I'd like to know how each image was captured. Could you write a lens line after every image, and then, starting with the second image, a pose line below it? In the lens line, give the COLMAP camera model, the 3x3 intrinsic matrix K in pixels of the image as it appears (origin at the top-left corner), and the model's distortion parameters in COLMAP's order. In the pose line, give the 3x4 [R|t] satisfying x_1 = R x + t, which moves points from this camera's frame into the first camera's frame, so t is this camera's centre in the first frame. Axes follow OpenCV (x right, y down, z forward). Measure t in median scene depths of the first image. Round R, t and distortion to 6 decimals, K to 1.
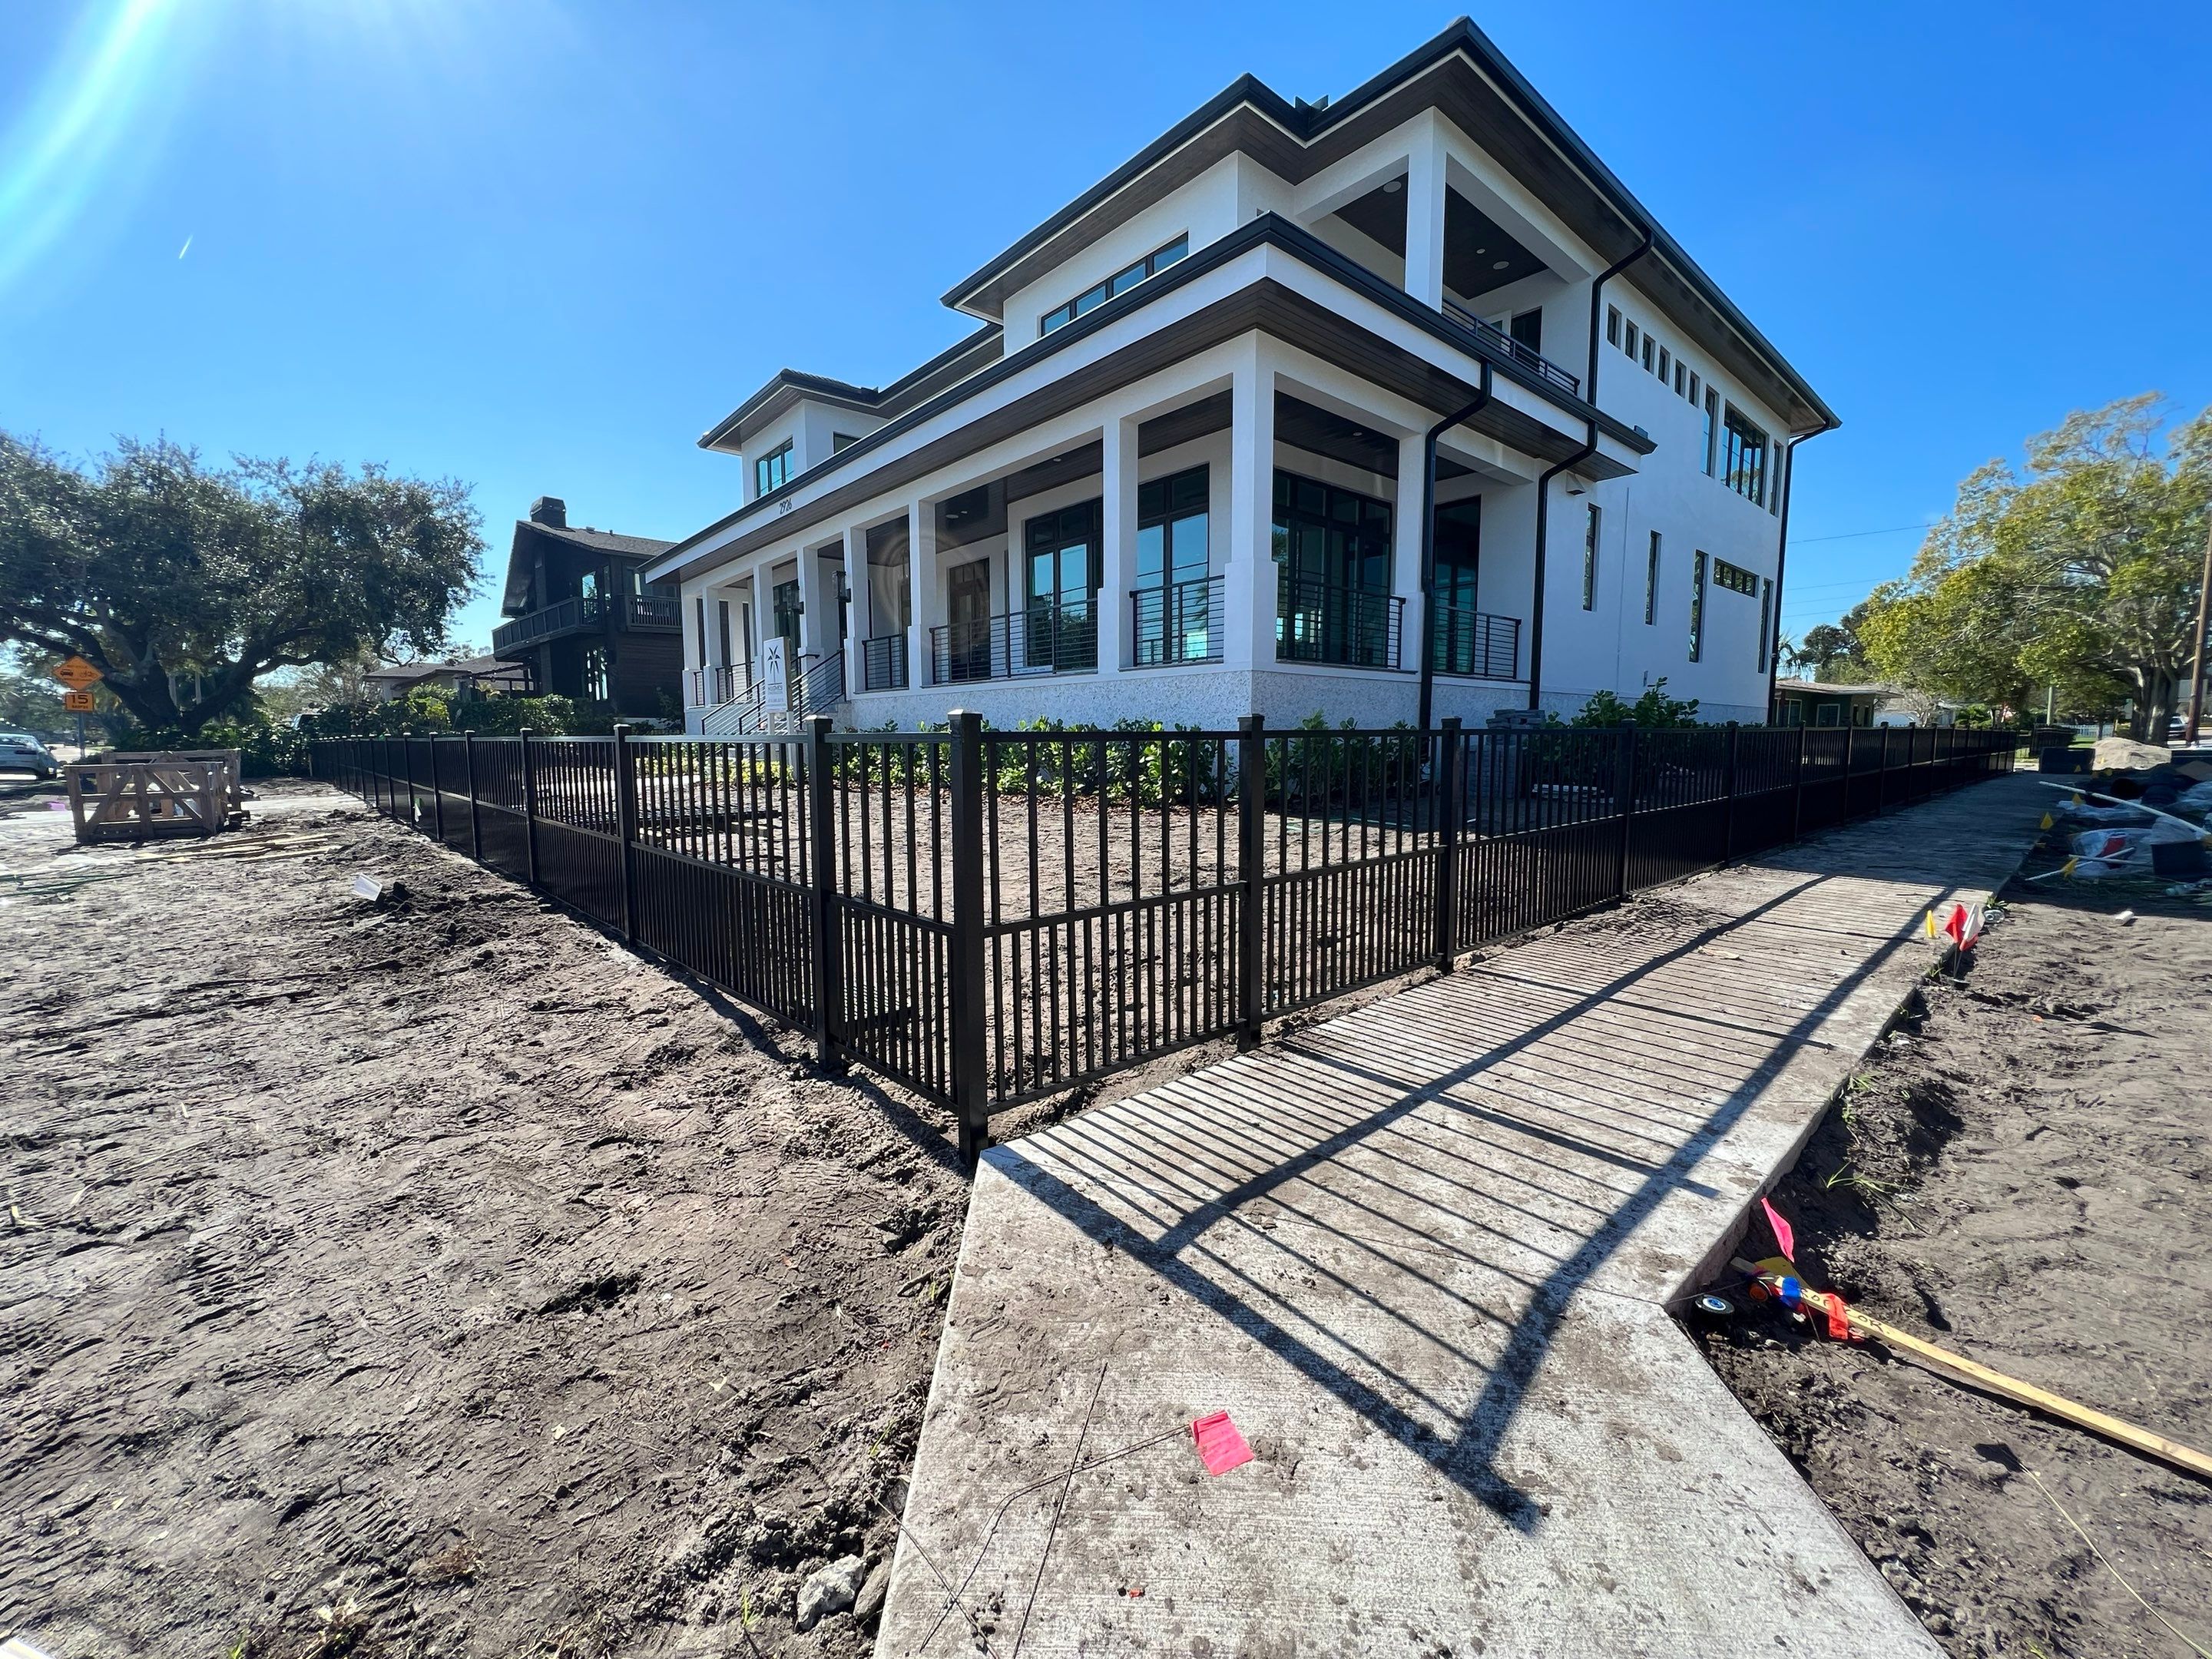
lens RADIAL K [[888.0, 0, 1109.4], [0, 888.0, 820.5], [0, 0, 1]] dist [-0.002803, 0.000069]
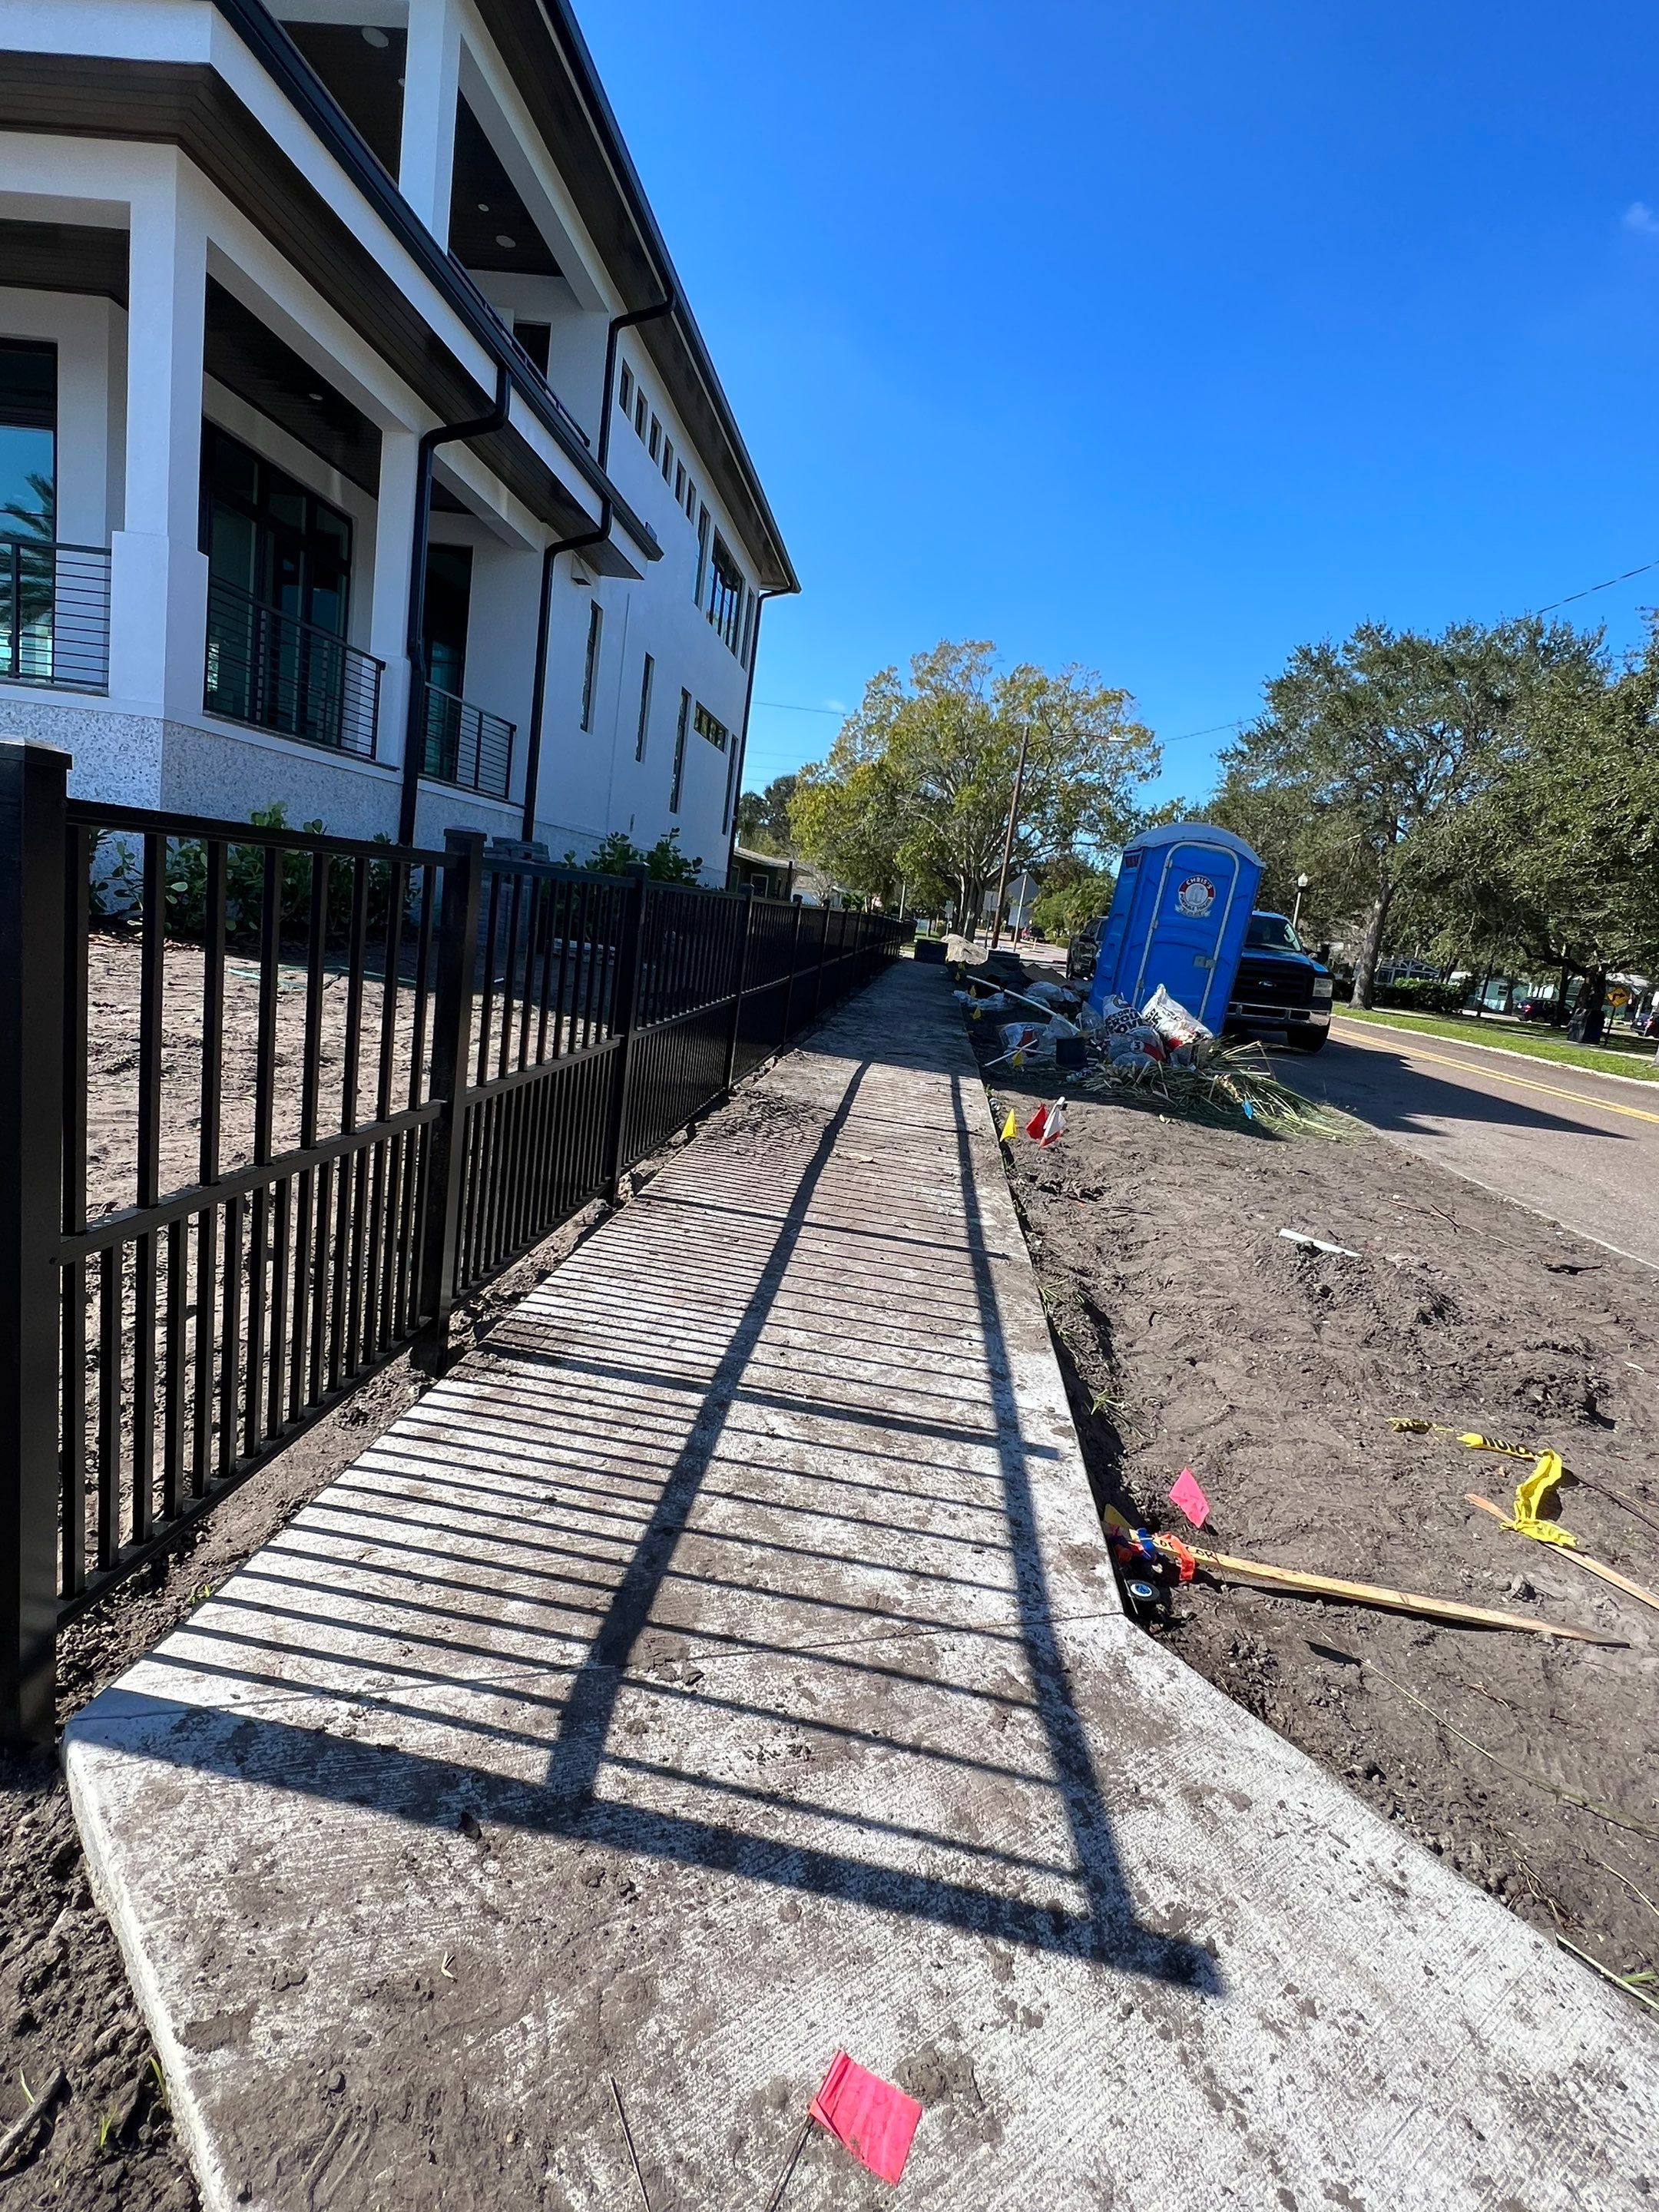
lens RADIAL K [[1115.4, 0, 827.8], [0, 1115.4, 1100.1], [0, 0, 1]] dist [-0.005279, 0.001218]
pose [[0.721385, -0.016132, 0.692347, -0.118951], [-0.067756, 0.993288, 0.093743, -0.013659], [-0.689212, -0.114536, 0.715450, 0.165761]]
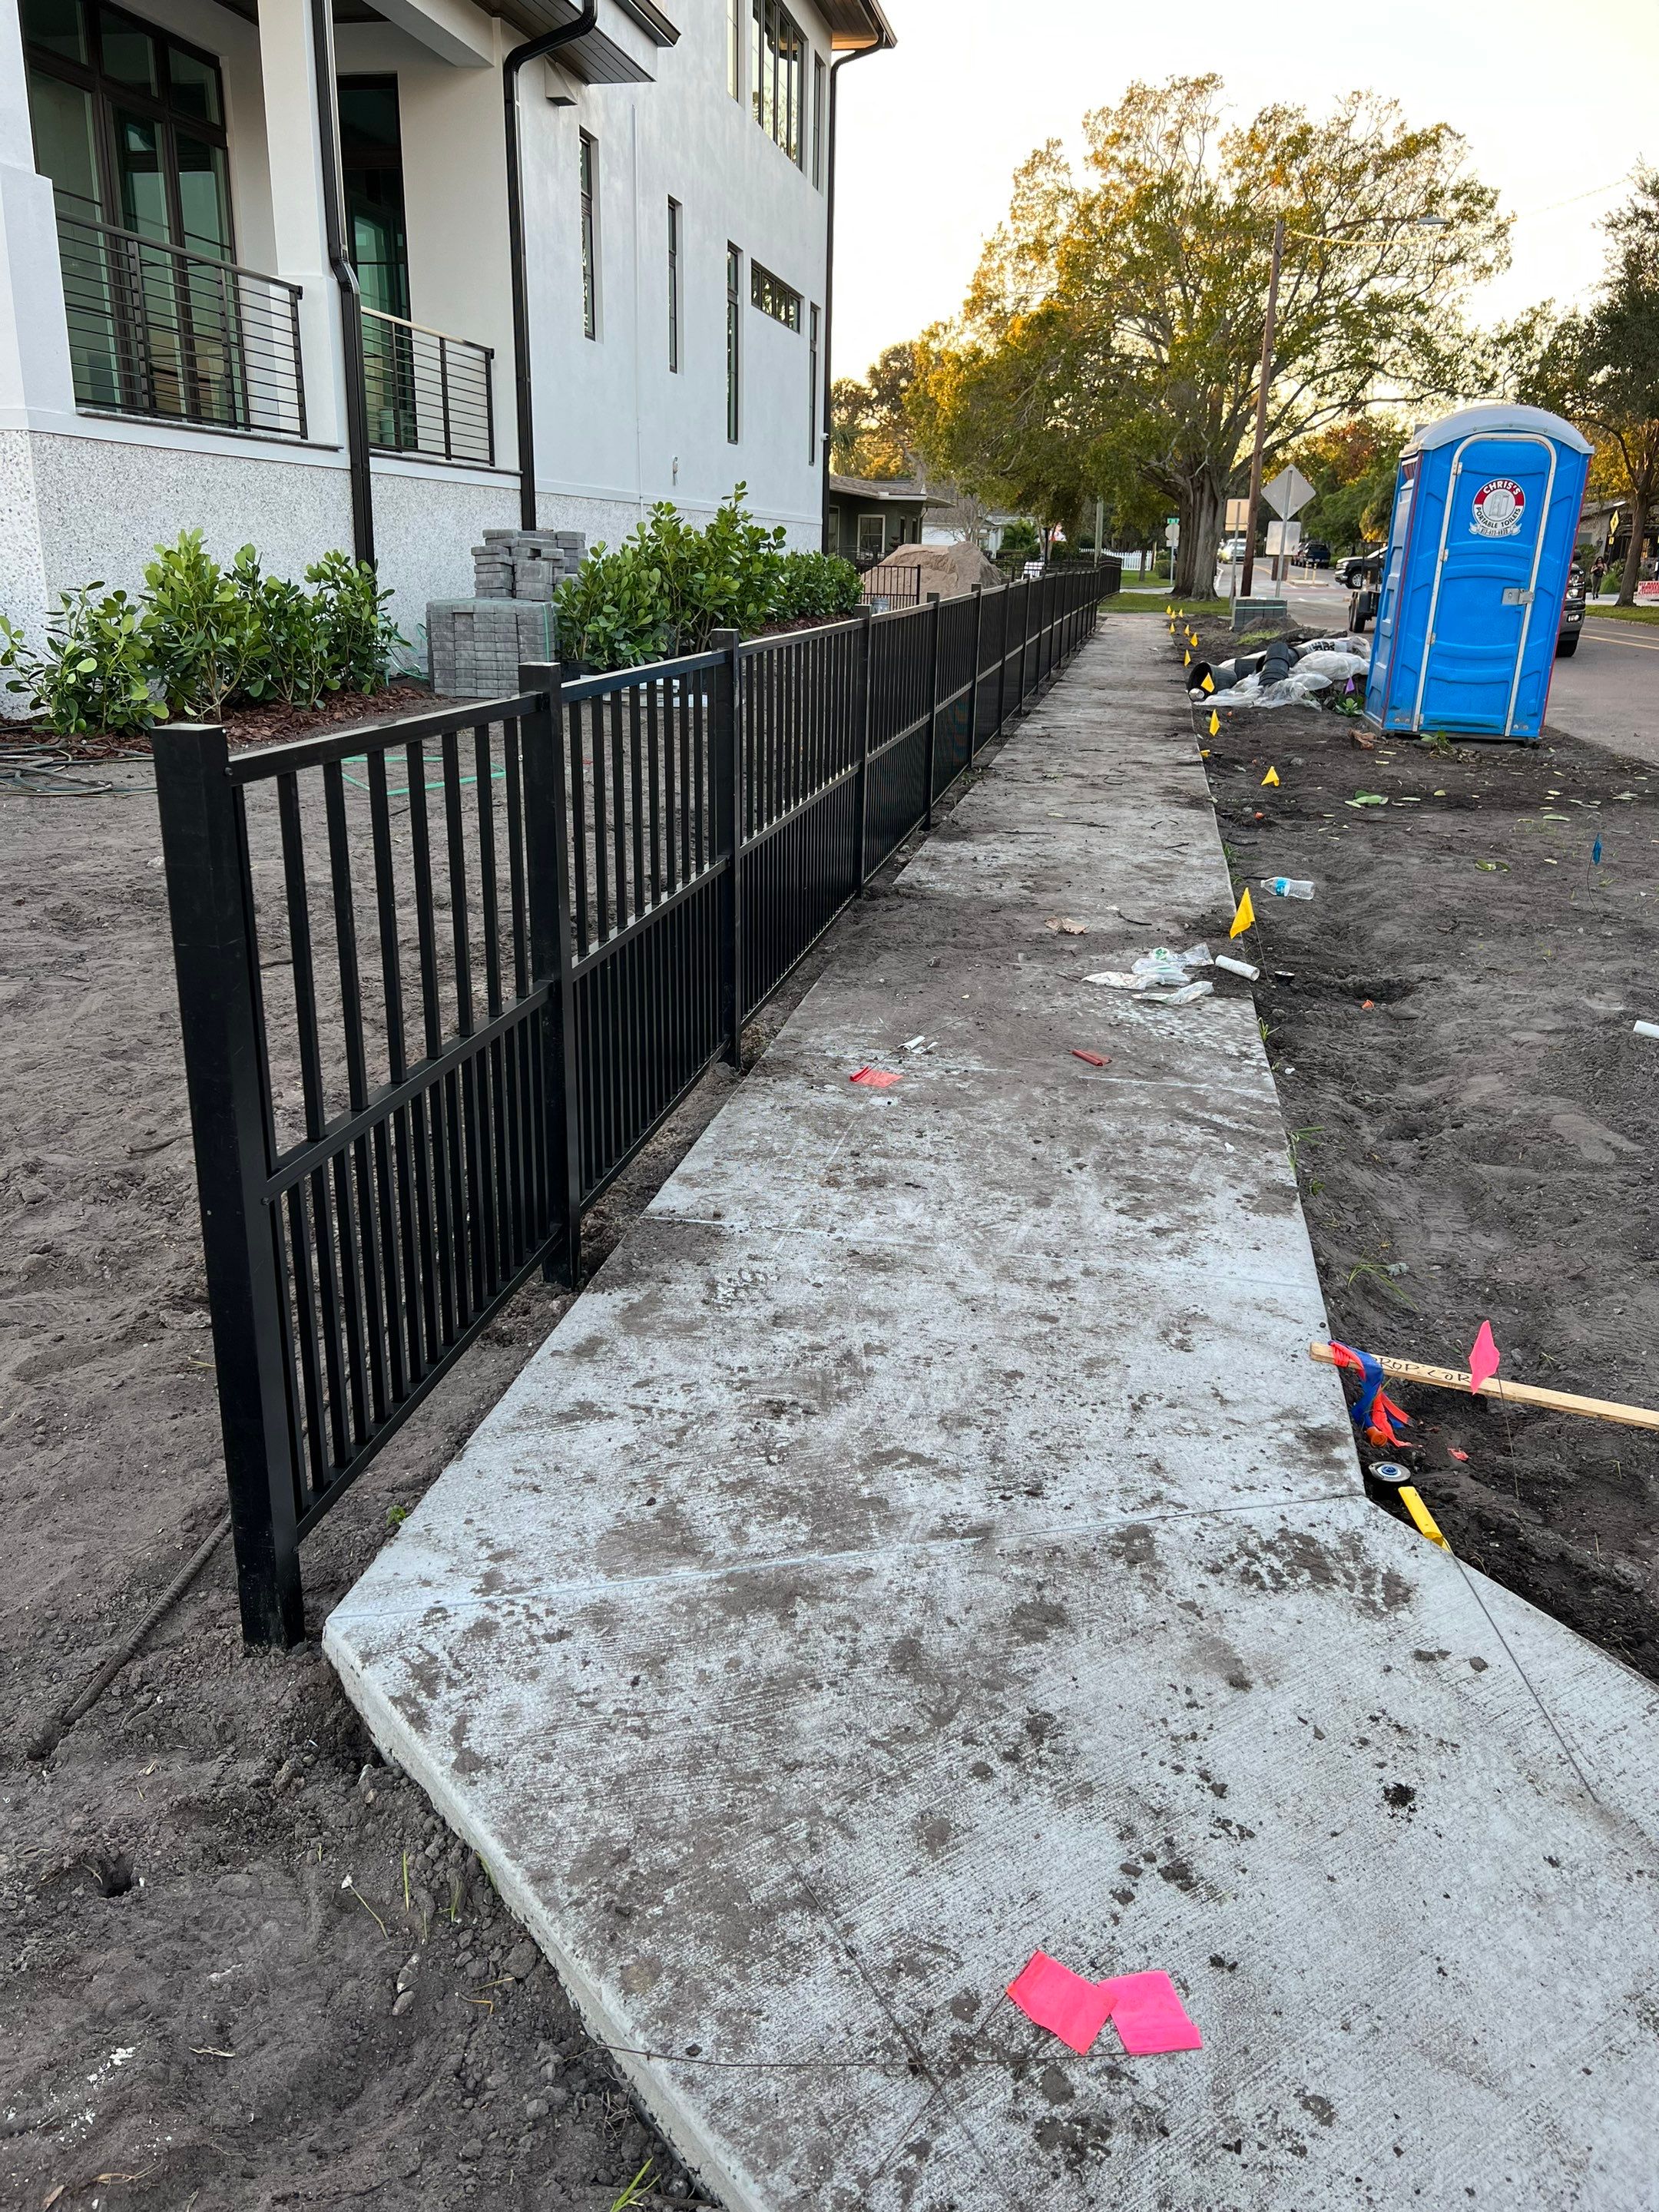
lens RADIAL K [[1666.3, 0, 818.8], [0, 1666.3, 1114.8], [0, 0, 1]] dist [0.006511, -0.003718]
pose [[0.787816, -0.177725, 0.589712, -0.201209], [0.035997, 0.969113, 0.243978, -0.056078], [-0.614858, -0.170982, 0.769880, 0.074974]]
